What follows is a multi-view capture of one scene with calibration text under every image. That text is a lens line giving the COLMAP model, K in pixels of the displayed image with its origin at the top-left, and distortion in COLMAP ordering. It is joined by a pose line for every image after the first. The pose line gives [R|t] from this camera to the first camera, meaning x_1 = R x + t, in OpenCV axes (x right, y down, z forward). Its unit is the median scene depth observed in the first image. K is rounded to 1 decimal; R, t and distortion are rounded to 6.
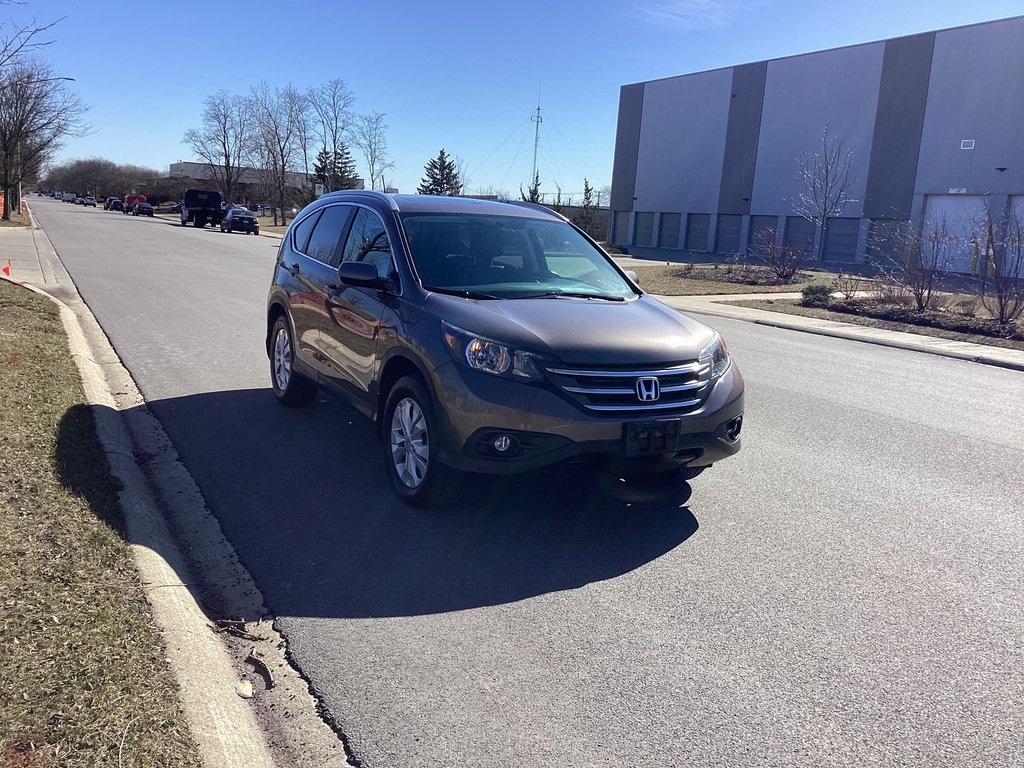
lens RADIAL K [[926.0, 0, 513.4], [0, 926.0, 380.7], [0, 0, 1]] dist [0.119378, -0.246247]
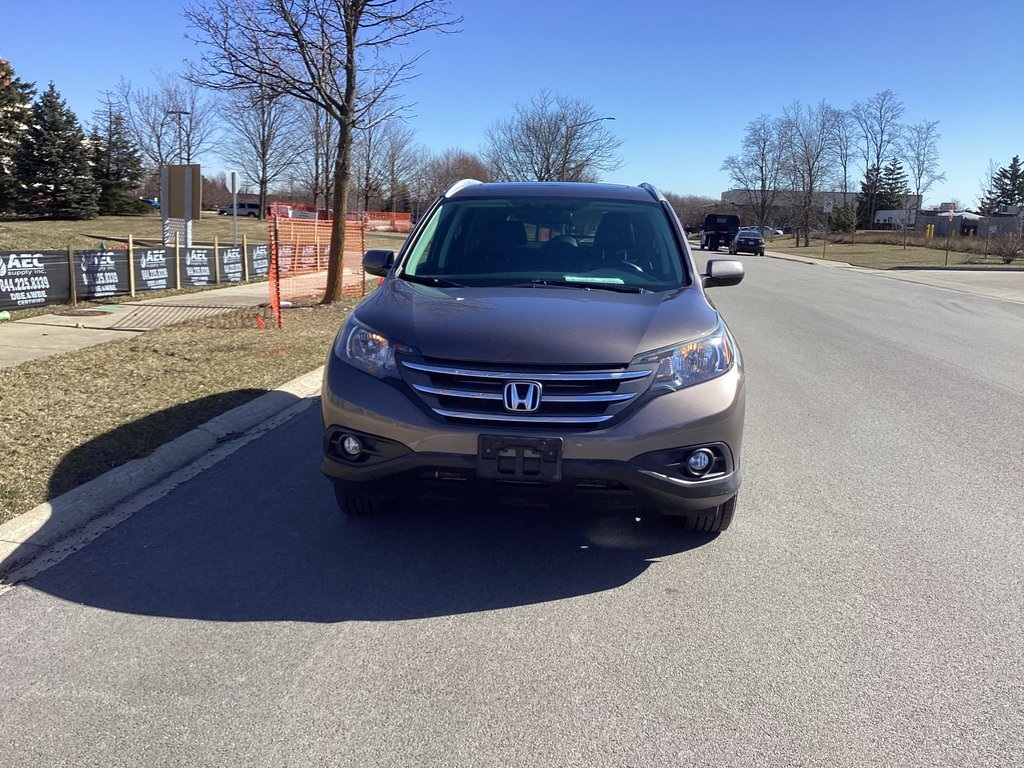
lens RADIAL K [[926.0, 0, 513.4], [0, 926.0, 380.7], [0, 0, 1]] dist [0.119378, -0.246247]
pose [[0.830083, 0.056793, -0.554740, 0.044221], [-0.071839, 0.997402, -0.005383, 0.000070], [0.552993, 0.044320, 0.832006, 0.026270]]
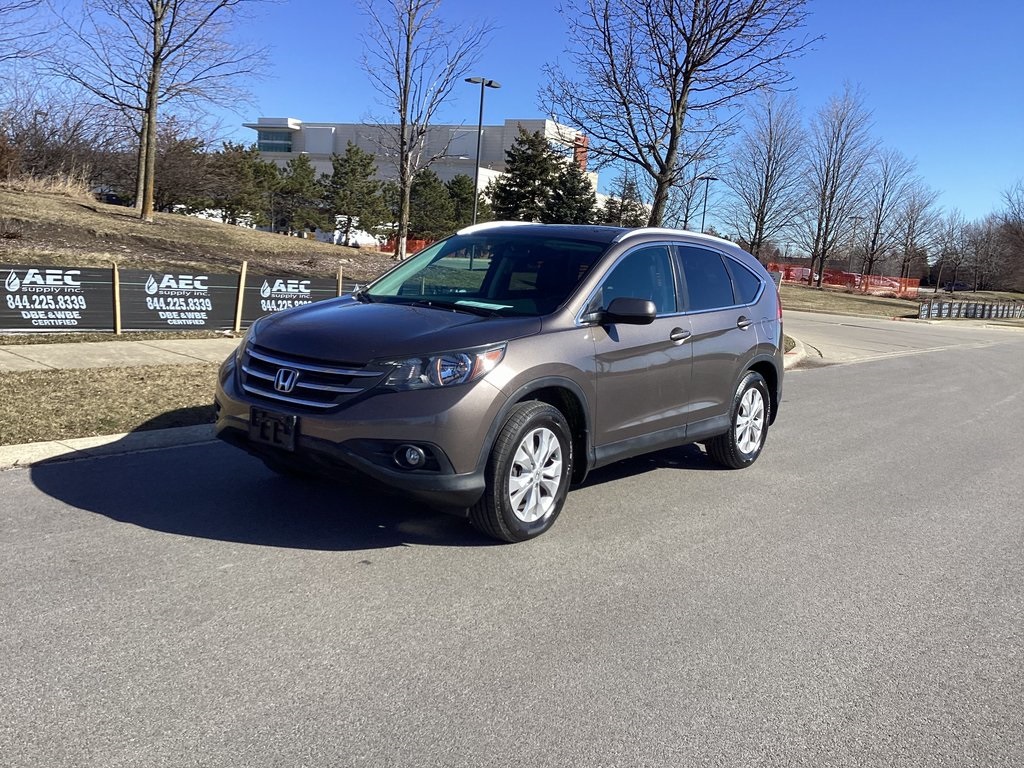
lens RADIAL K [[926.0, 0, 513.4], [0, 926.0, 380.7], [0, 0, 1]] dist [0.119378, -0.246247]
pose [[0.399623, 0.089534, -0.912297, 0.087632], [-0.202033, 0.979349, 0.007616, -0.003557], [0.894139, 0.181270, 0.409459, 0.062583]]
